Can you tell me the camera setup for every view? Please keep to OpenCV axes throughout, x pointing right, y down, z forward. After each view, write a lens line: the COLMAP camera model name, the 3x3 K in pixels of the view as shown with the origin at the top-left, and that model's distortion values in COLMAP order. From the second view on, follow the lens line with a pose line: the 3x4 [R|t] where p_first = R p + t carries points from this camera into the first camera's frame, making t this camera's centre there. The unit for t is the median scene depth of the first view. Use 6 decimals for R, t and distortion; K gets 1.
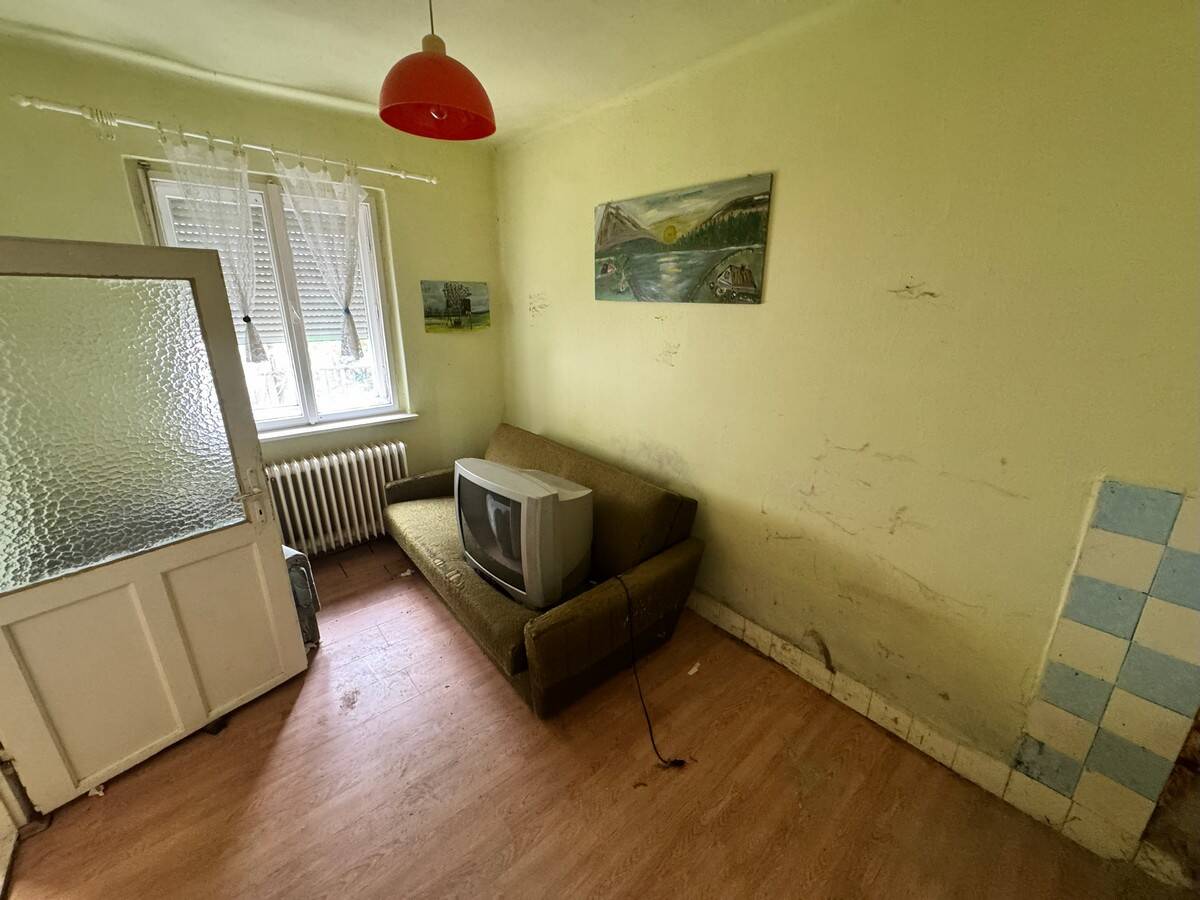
lens RADIAL K [[475.7, 0, 600.0], [0, 475.7, 450.0], [0, 0, 1]] dist [-0.002162, -0.000300]
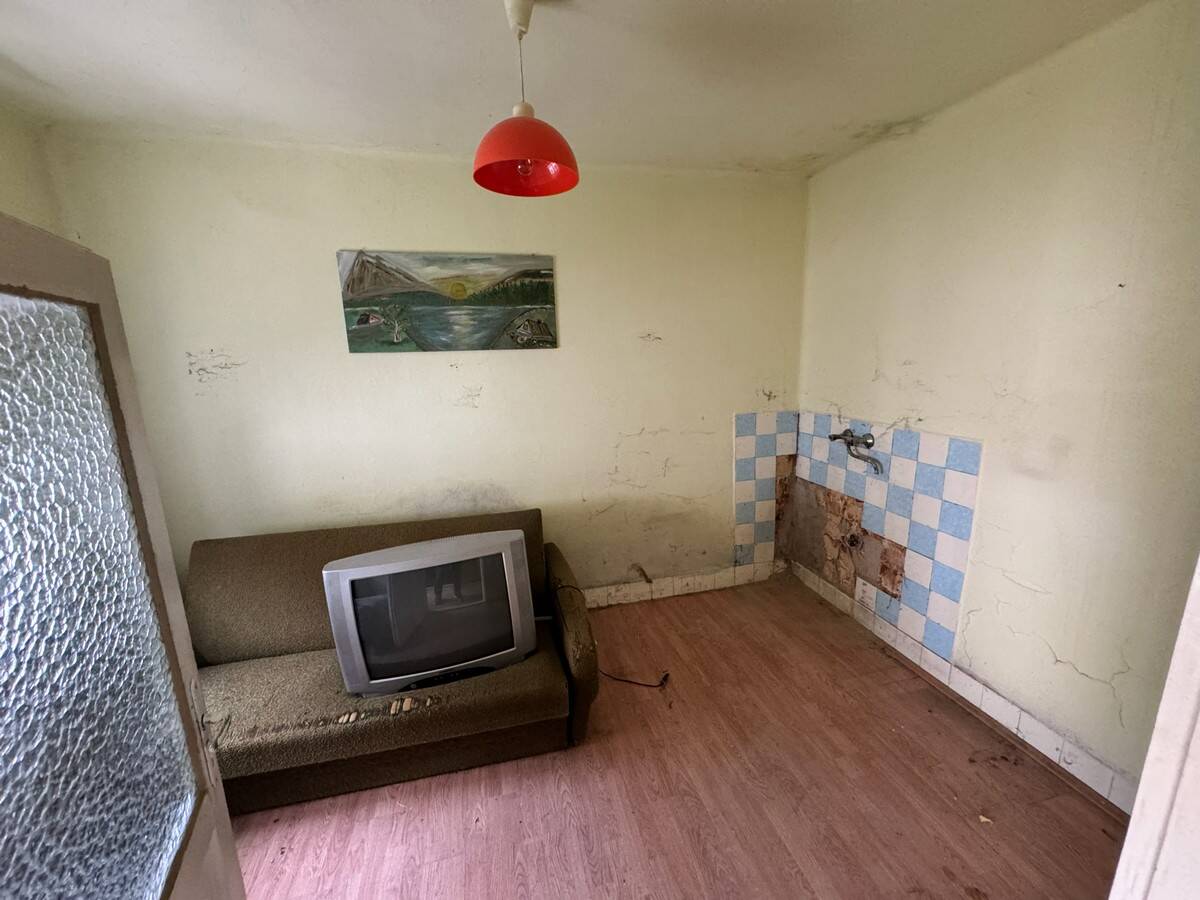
lens RADIAL K [[475.7, 0, 600.0], [0, 475.7, 450.0], [0, 0, 1]] dist [-0.002162, -0.000300]
pose [[0.448994, -0.205737, 0.869527, -0.777162], [0.304830, 0.950021, 0.067380, -0.080474], [-0.839931, 0.234804, 0.489268, 0.285060]]
